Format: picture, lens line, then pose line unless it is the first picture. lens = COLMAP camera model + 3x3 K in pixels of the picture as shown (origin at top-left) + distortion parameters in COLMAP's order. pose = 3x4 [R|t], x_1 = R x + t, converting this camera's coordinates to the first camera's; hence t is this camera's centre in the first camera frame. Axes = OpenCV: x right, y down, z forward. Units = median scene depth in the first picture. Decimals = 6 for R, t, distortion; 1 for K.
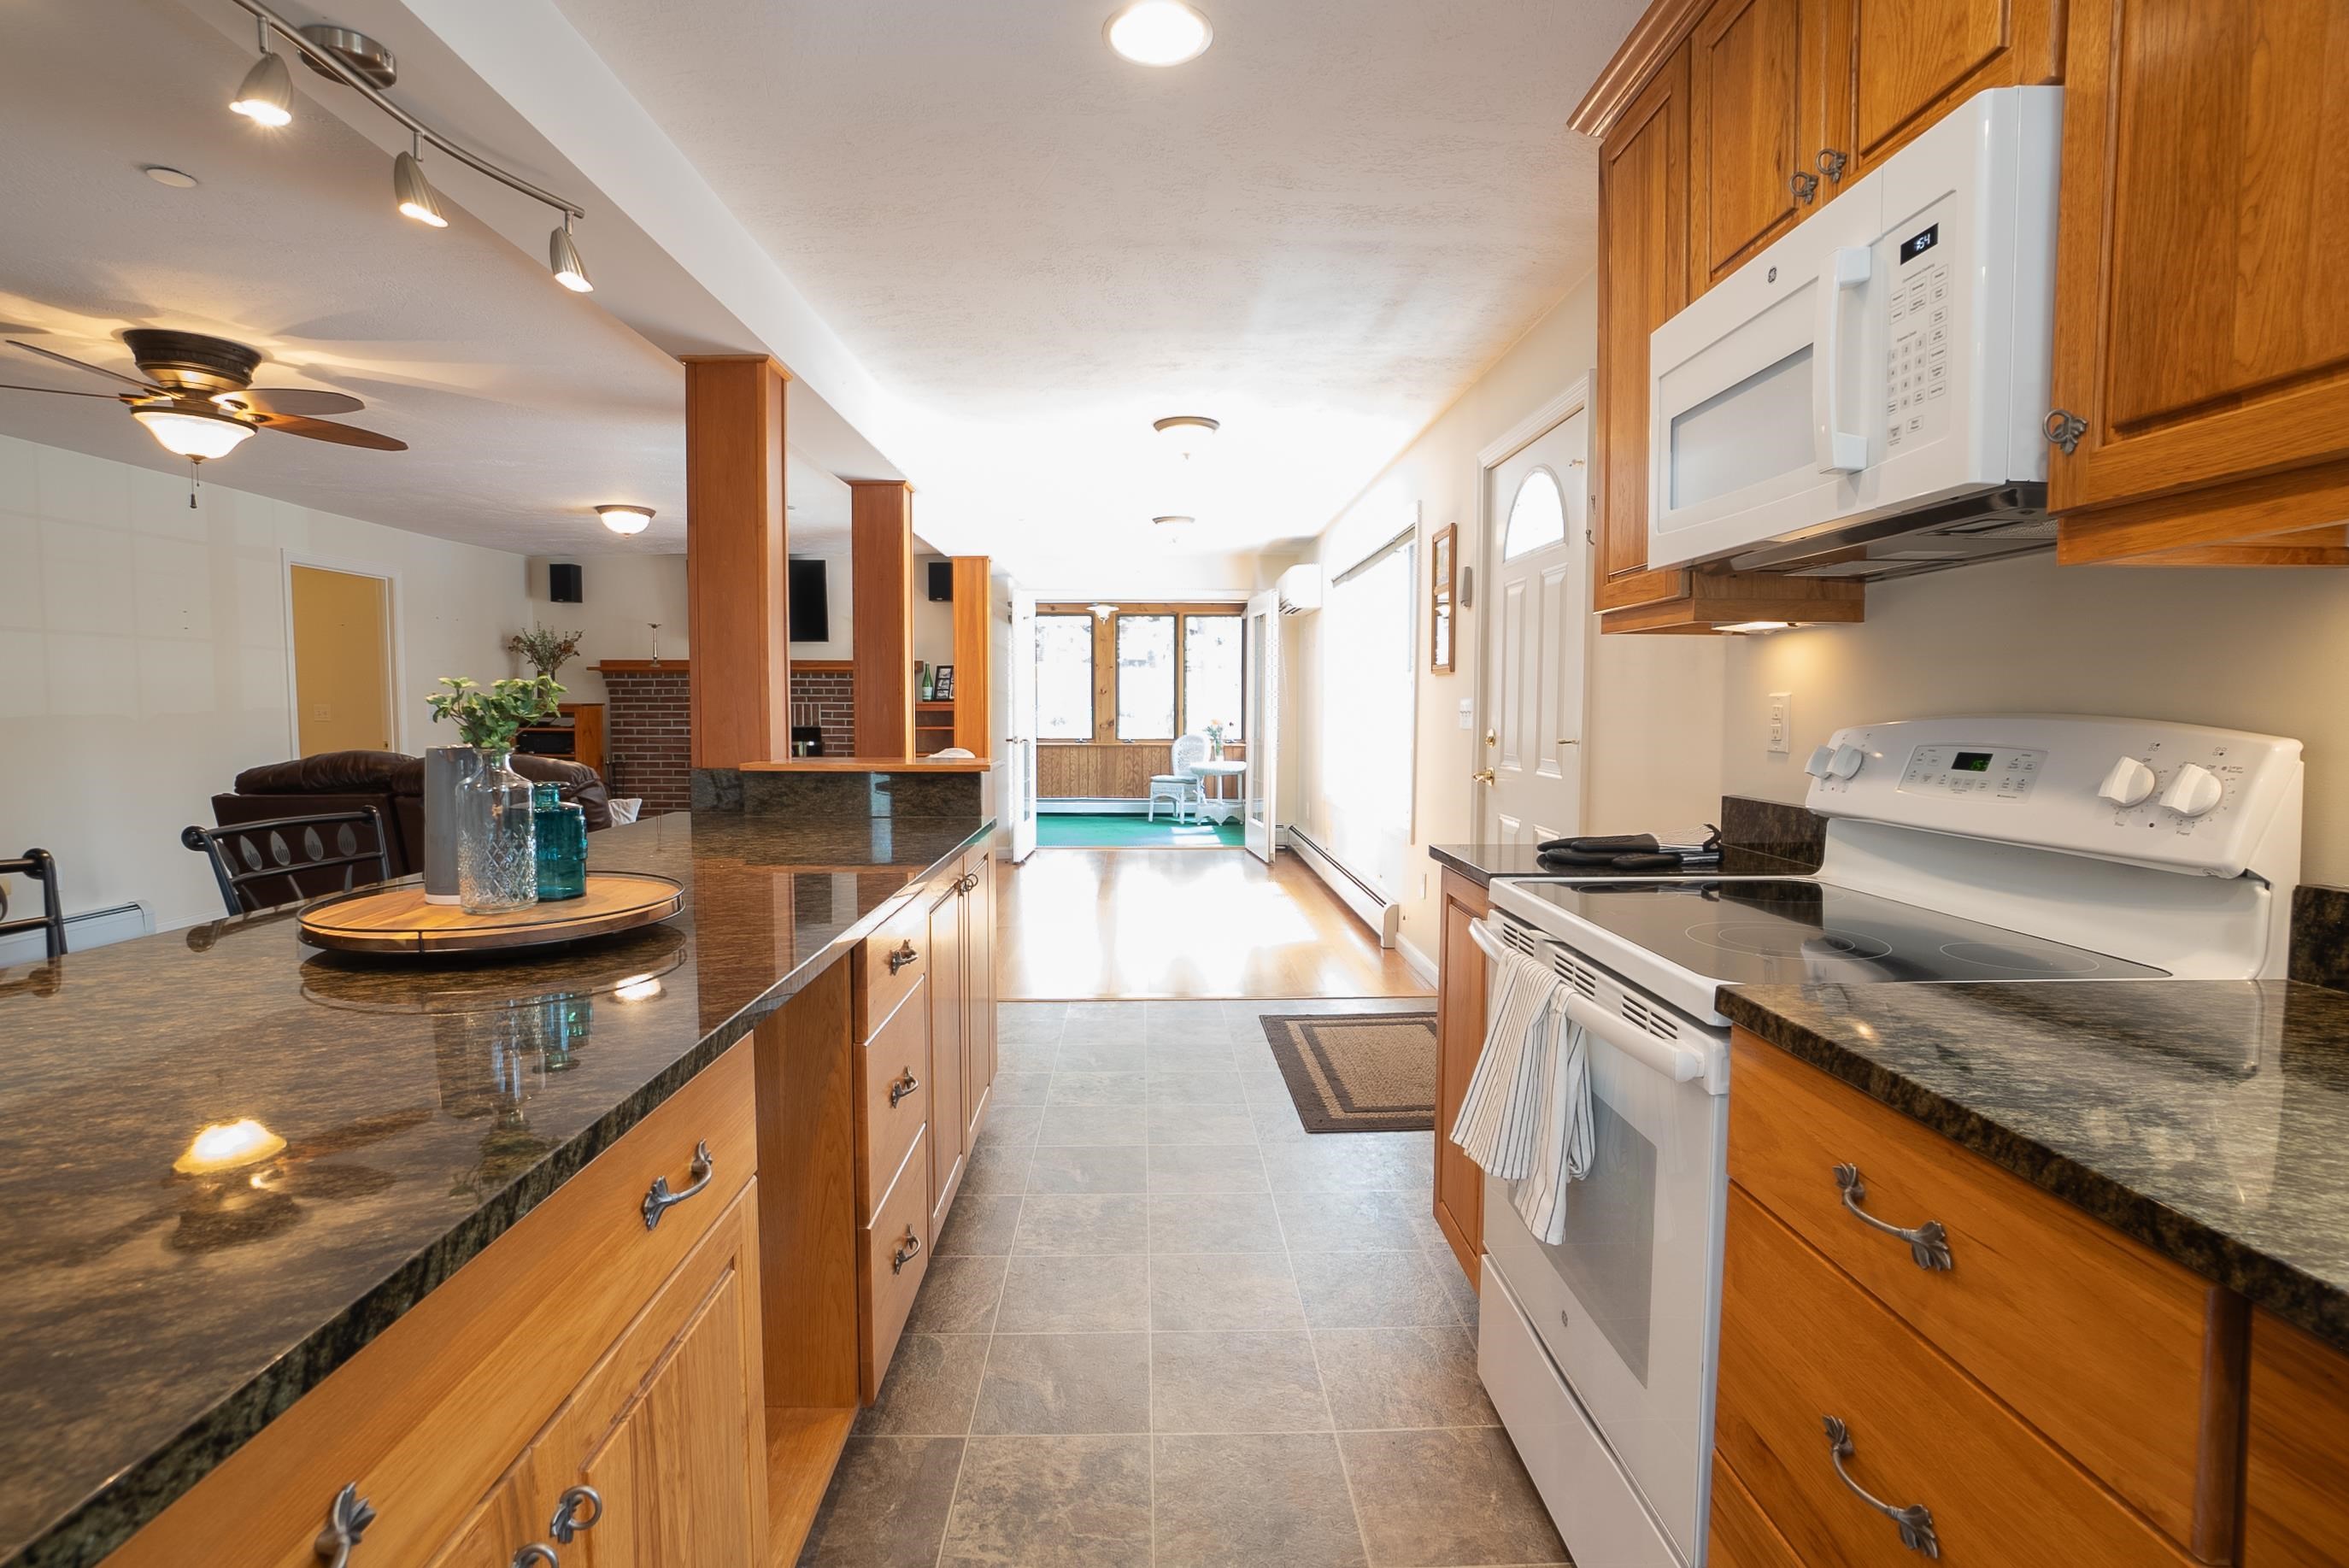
lens RADIAL K [[1120.4, 0, 1154.2], [0, 1120.4, 769.2], [0, 0, 1]] dist [-0.022999, 0.001582]
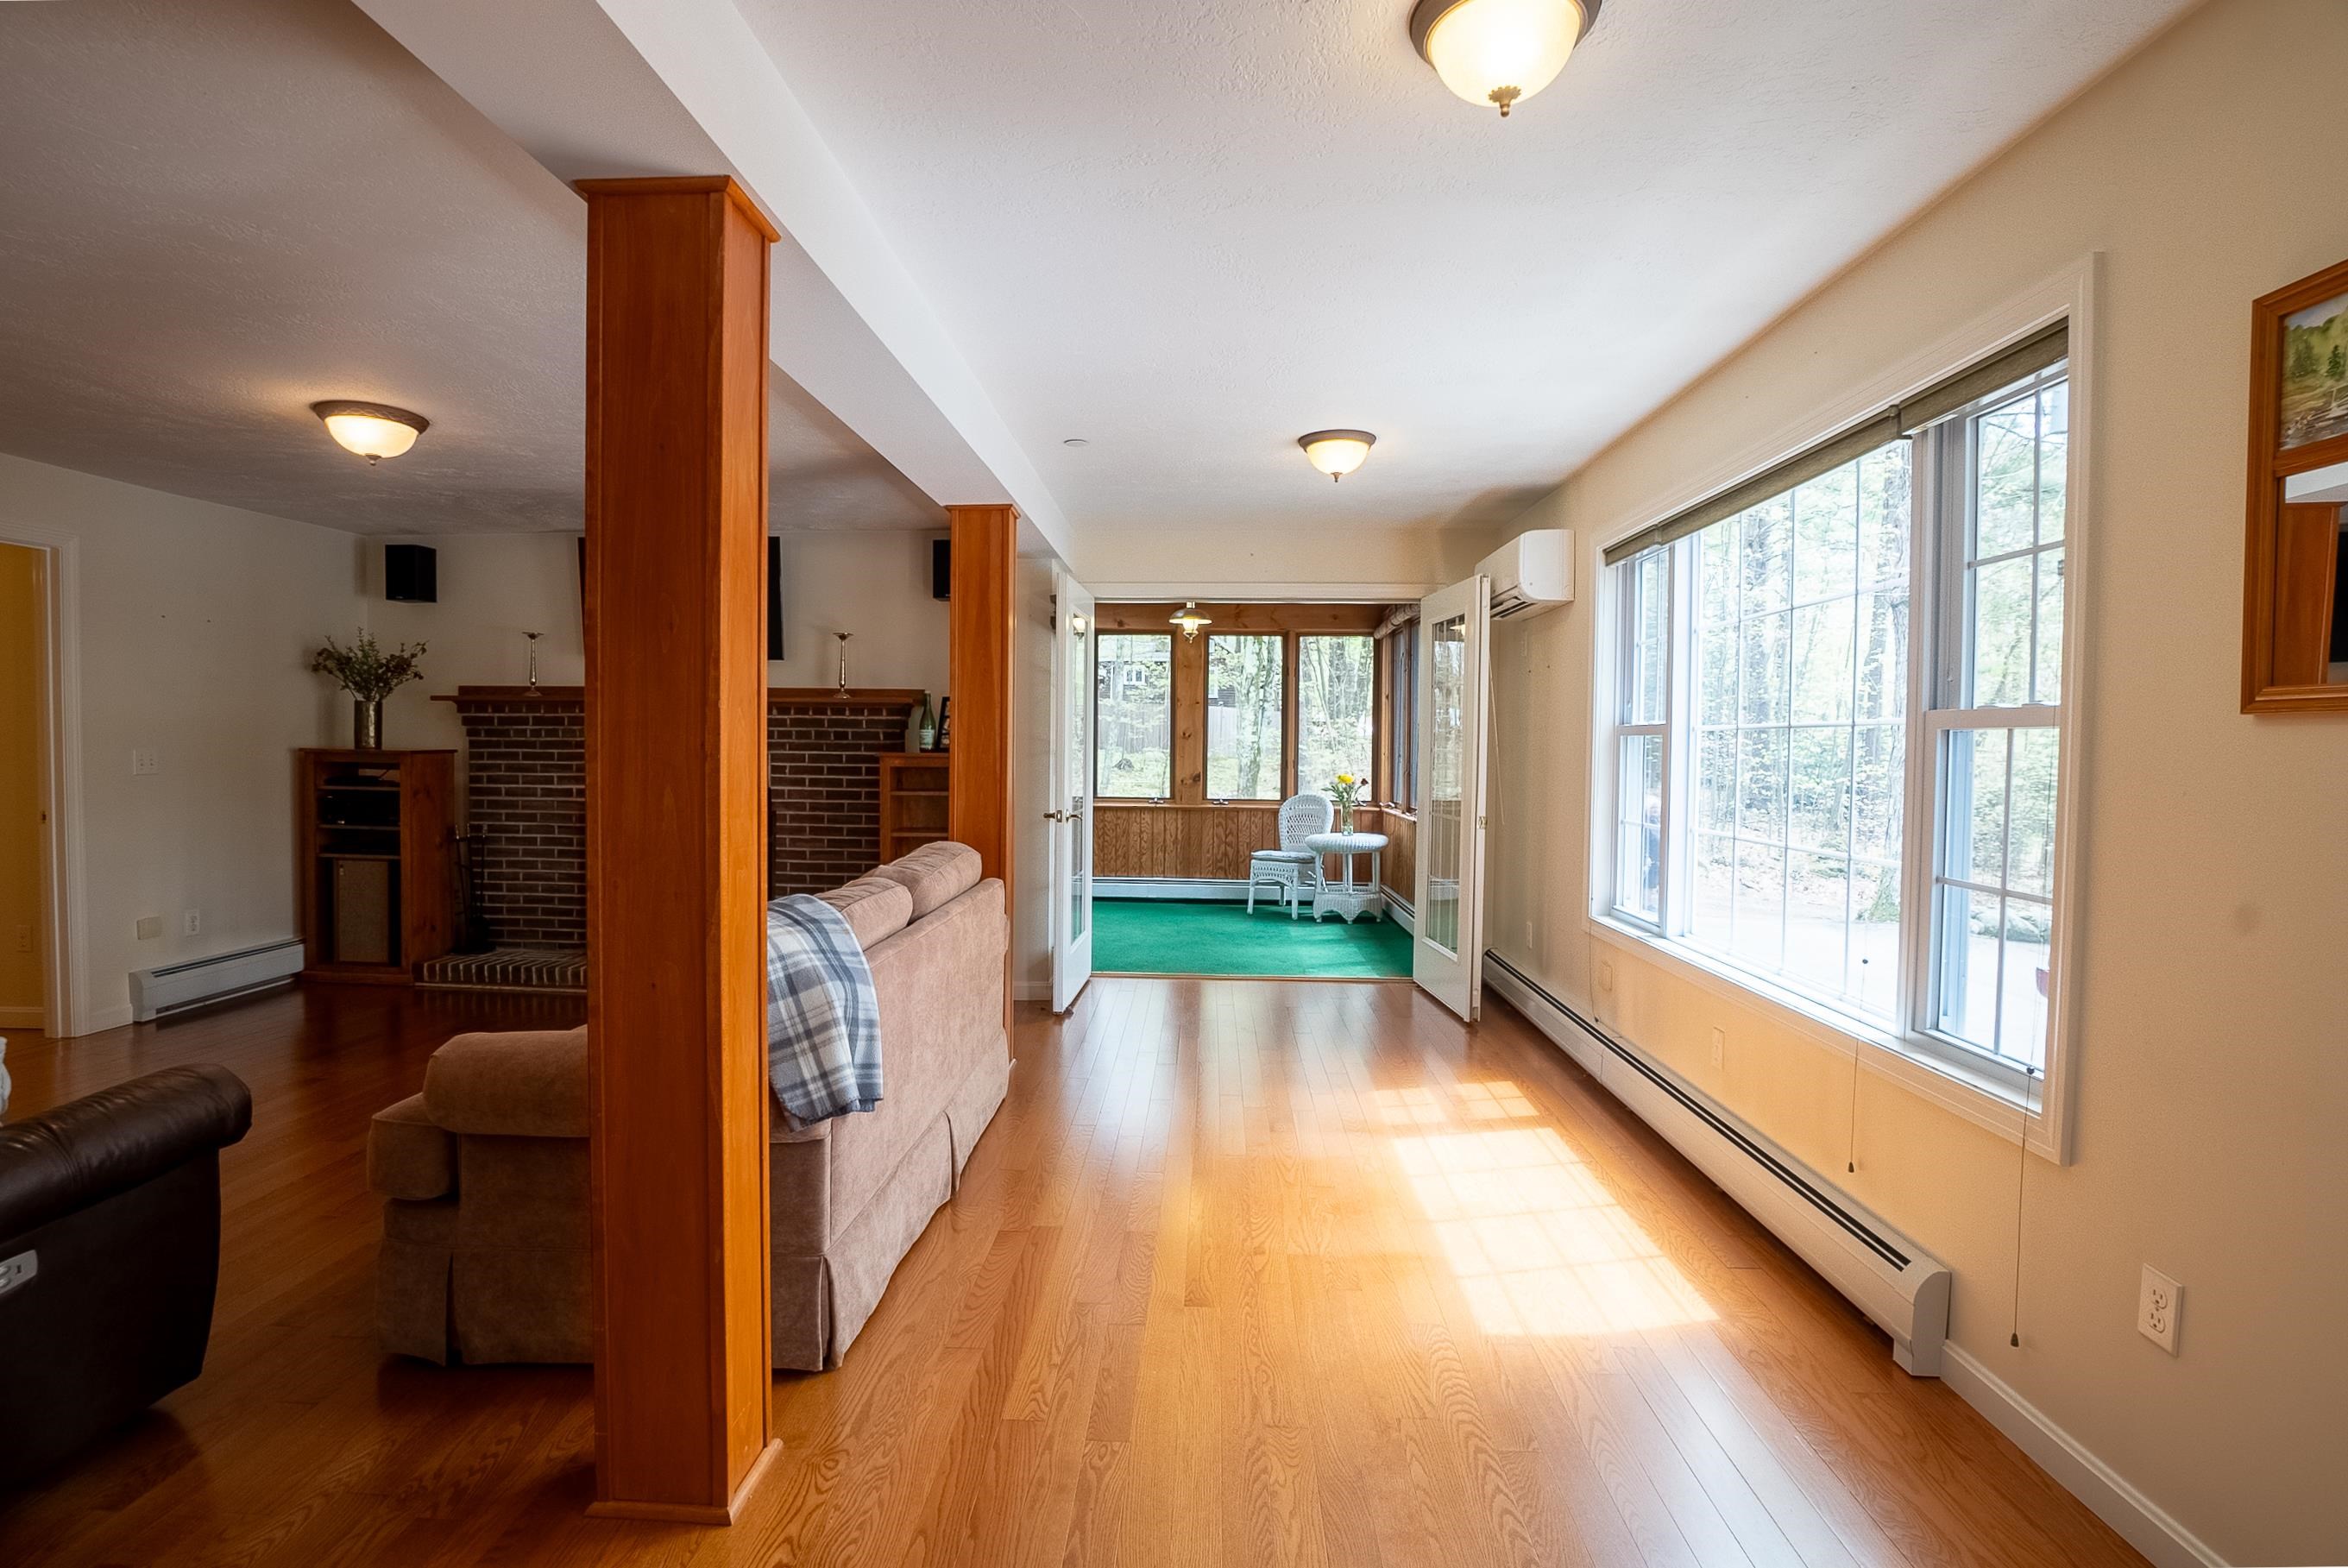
lens RADIAL K [[1119.9, 0, 1153.7], [0, 1119.9, 769.2], [0, 0, 1]] dist [-0.022999, 0.001582]
pose [[0.998272, 0.009508, -0.057993, -0.032617], [-0.011507, 0.999347, -0.034237, -0.028718], [0.057630, 0.034846, 0.997730, 0.349474]]
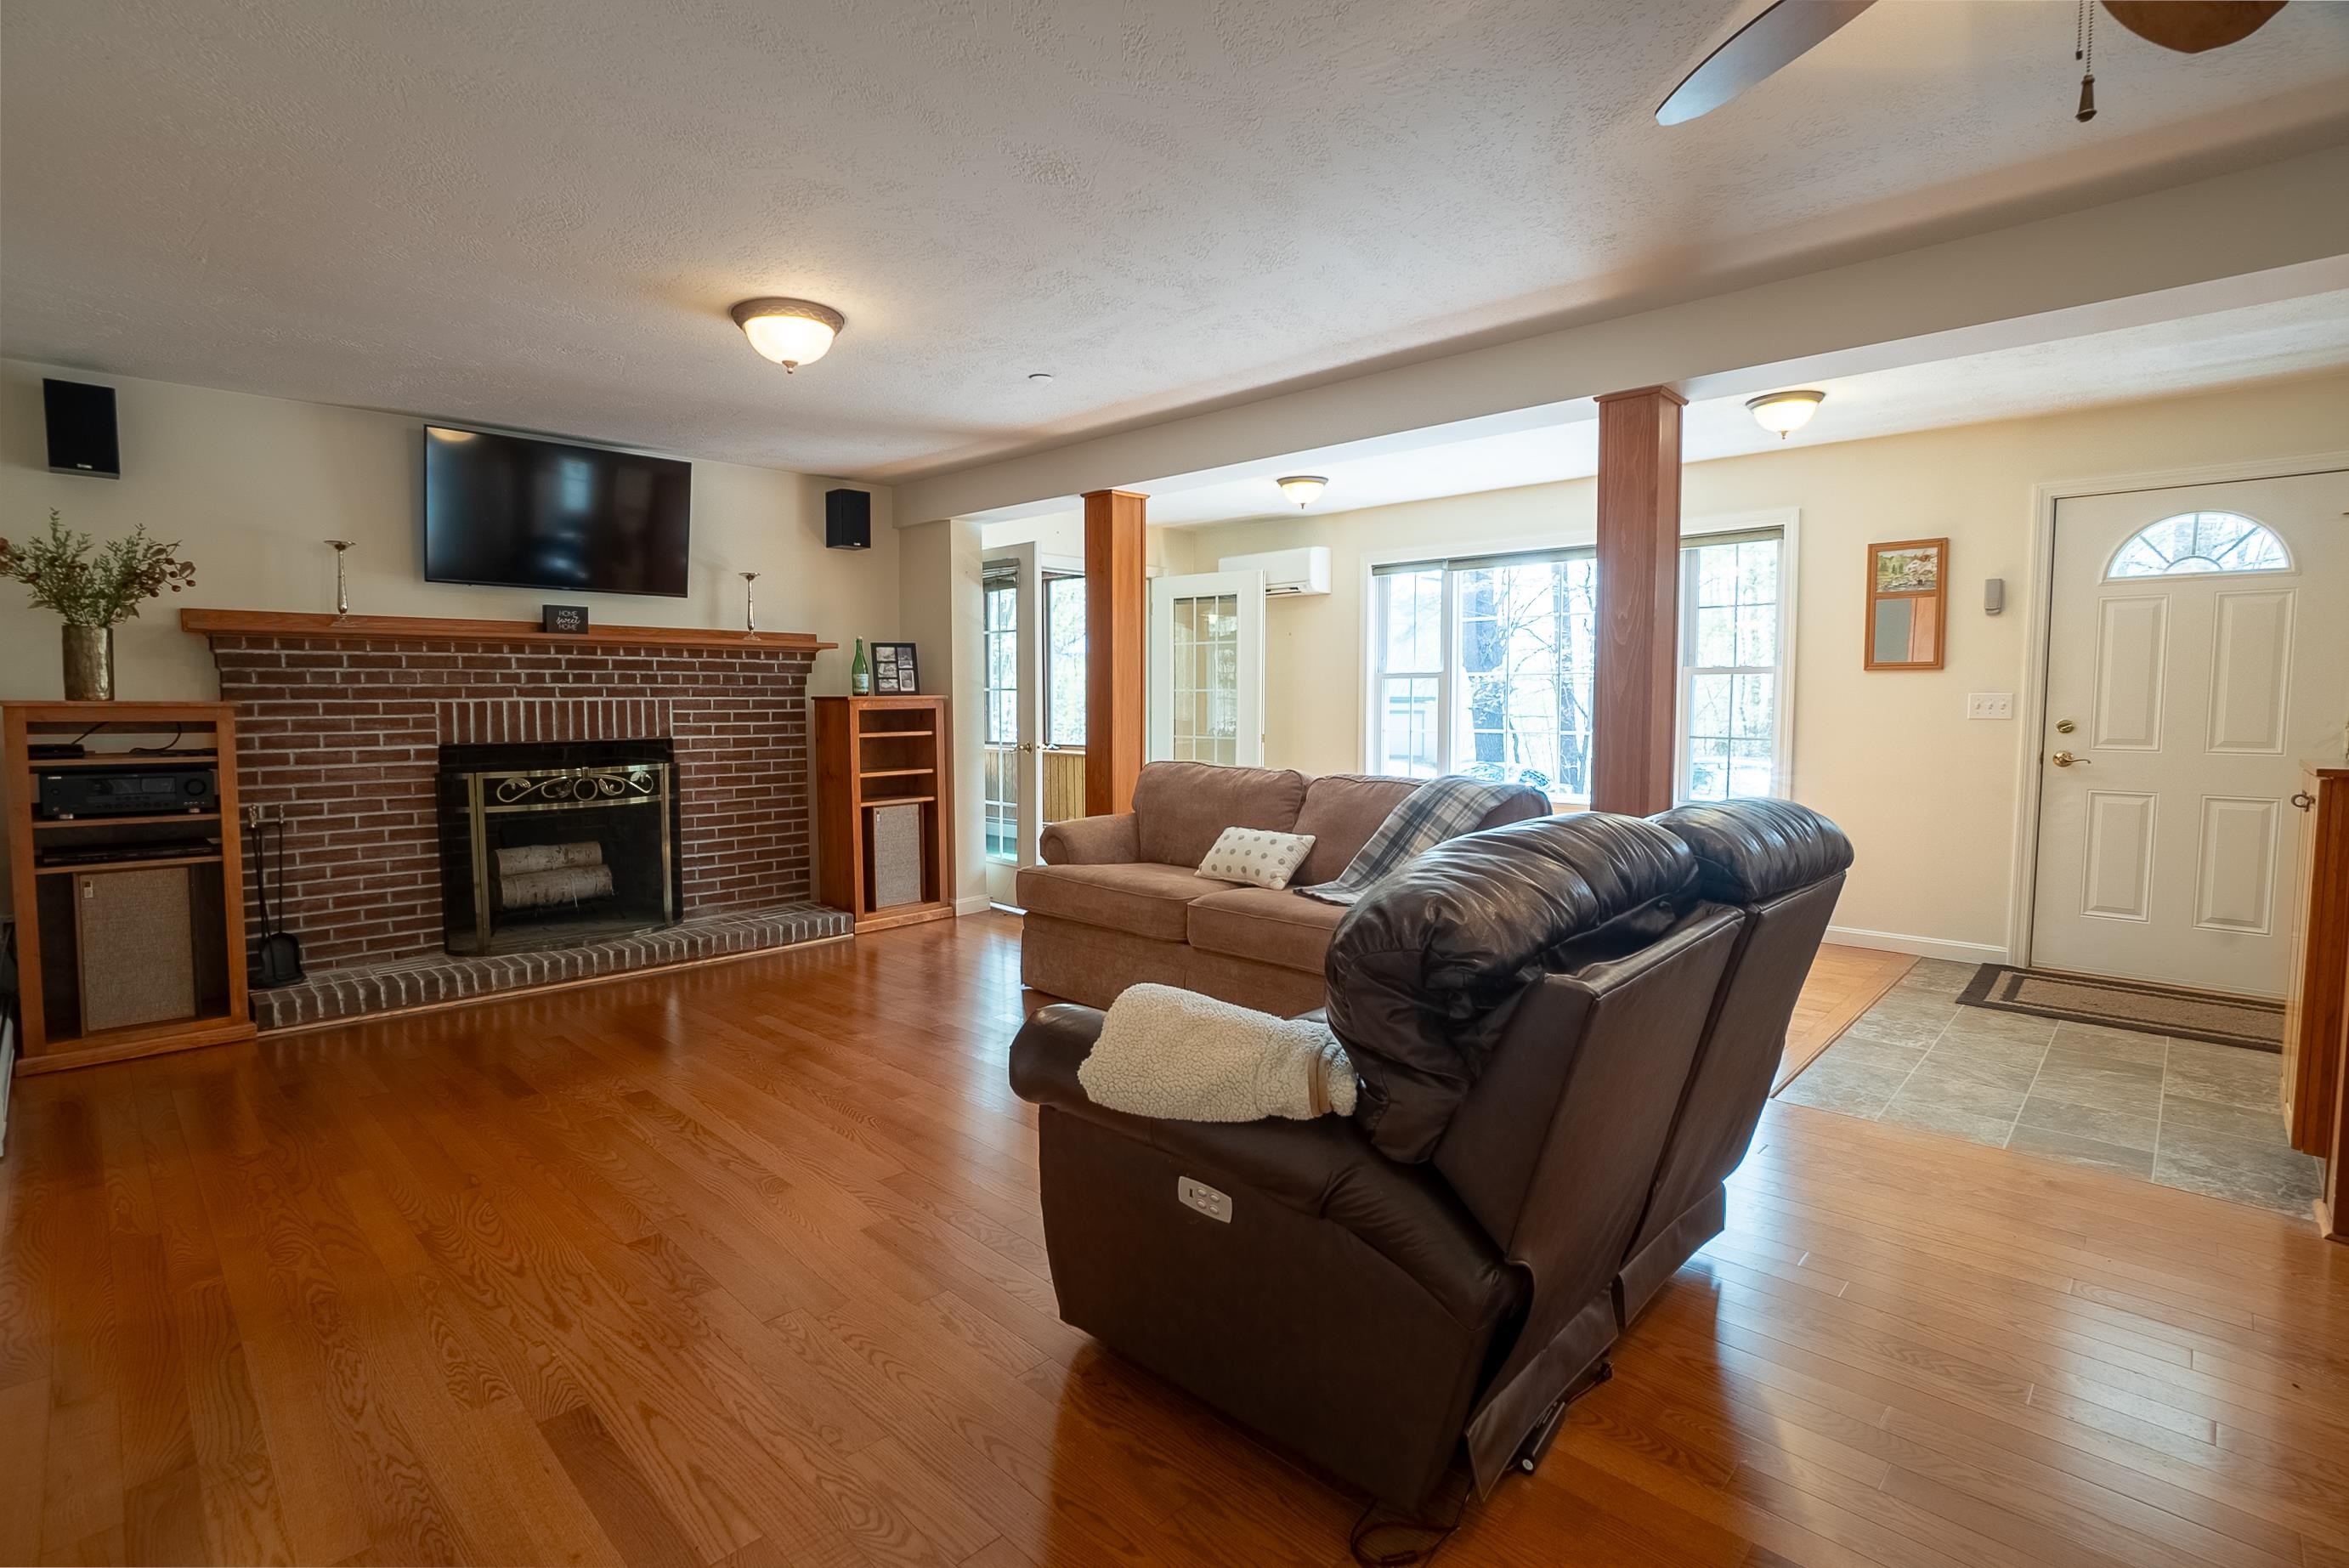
lens RADIAL K [[1120.4, 0, 1154.2], [0, 1120.4, 769.2], [0, 0, 1]] dist [-0.022999, 0.001582]
pose [[0.704282, -0.049846, 0.708168, -0.542588], [0.042417, 0.998704, 0.028112, -0.026731], [-0.708652, 0.010239, 0.705484, 0.388588]]
